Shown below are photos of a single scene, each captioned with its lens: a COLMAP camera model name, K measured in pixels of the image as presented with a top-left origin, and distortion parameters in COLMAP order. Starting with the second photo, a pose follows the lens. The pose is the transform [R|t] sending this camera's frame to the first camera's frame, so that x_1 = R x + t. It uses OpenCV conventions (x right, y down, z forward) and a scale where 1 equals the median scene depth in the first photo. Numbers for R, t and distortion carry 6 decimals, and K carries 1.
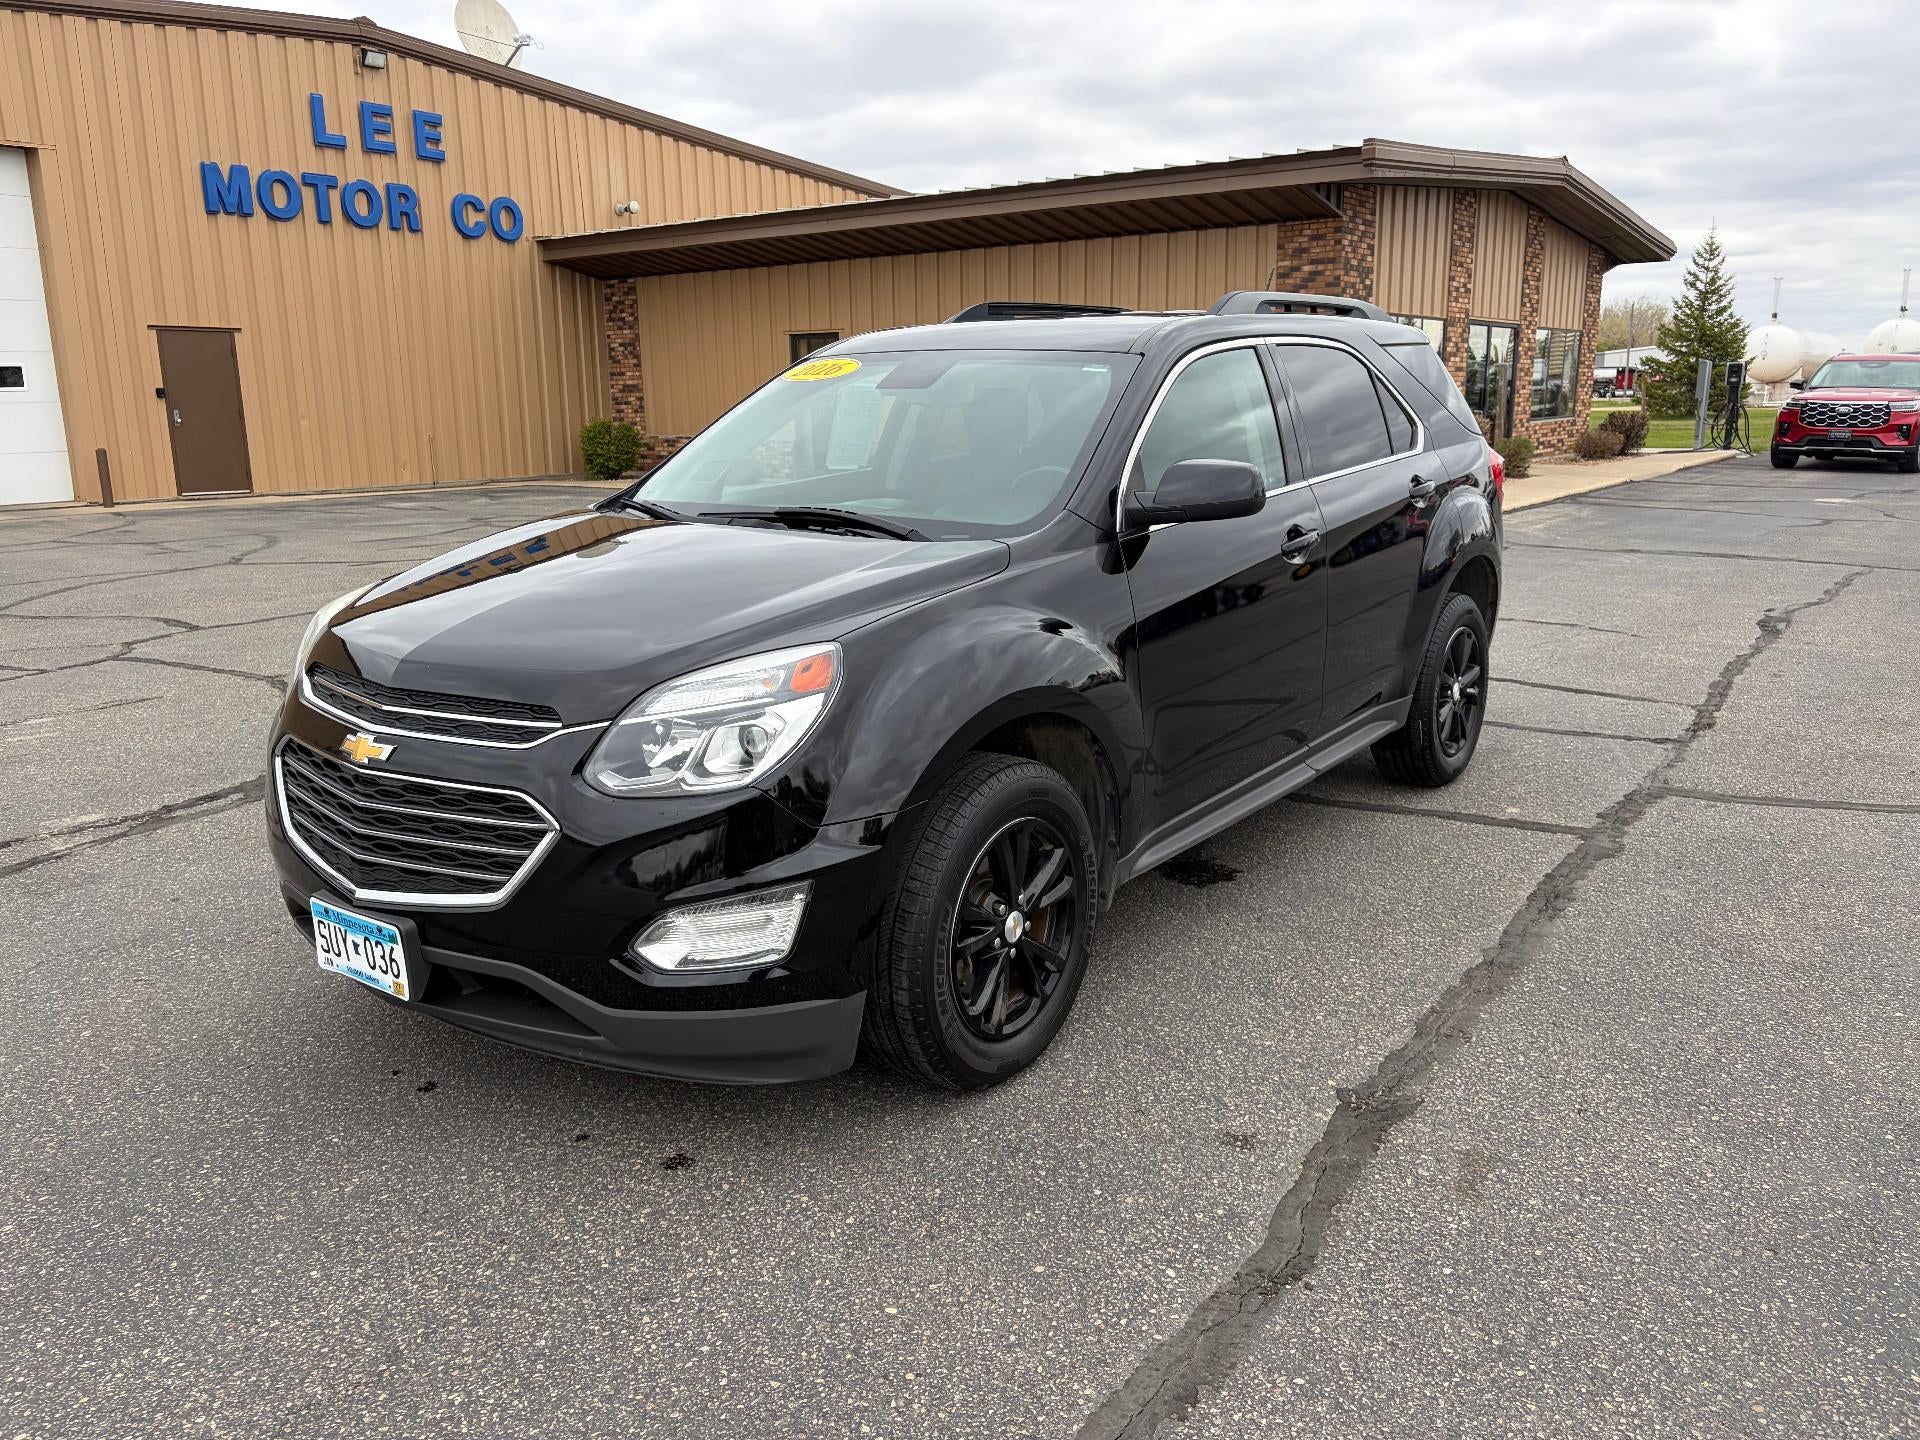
lens RADIAL K [[1457.3, 0, 971.5], [0, 1457.3, 721.4], [0, 0, 1]] dist [0.024329, 0.009611]
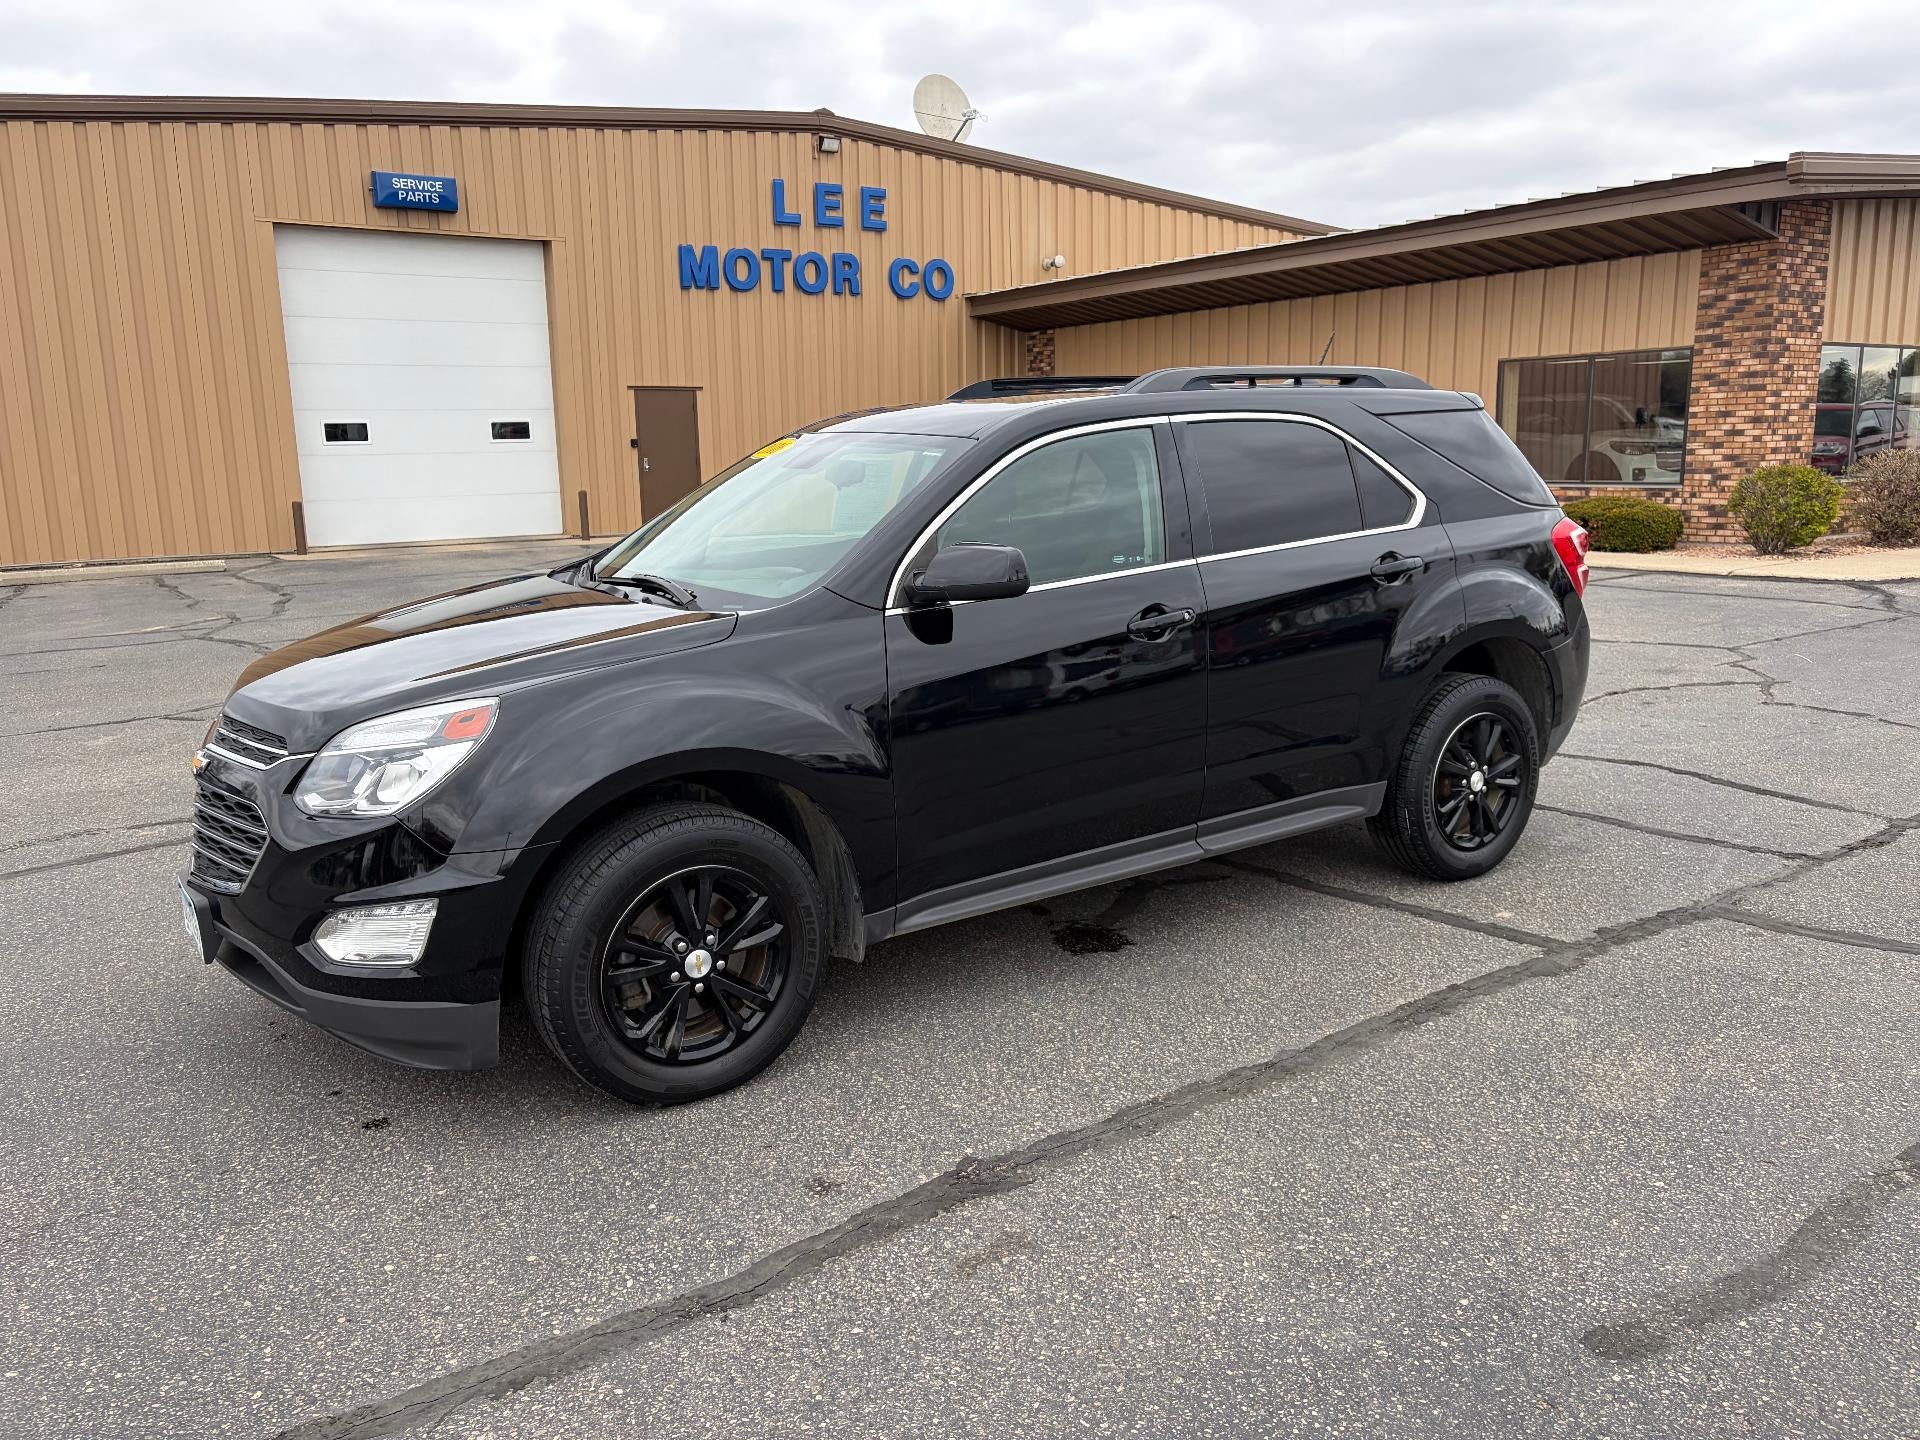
lens RADIAL K [[1457.2, 0, 953.3], [0, 1457.2, 715.3], [0, 0, 1]] dist [0.027639, 0.001609]
pose [[0.938424, 0.060425, -0.340161, 0.103446], [-0.069867, 0.997435, -0.015566, -0.007626], [0.338348, 0.038373, 0.940239, 0.003118]]
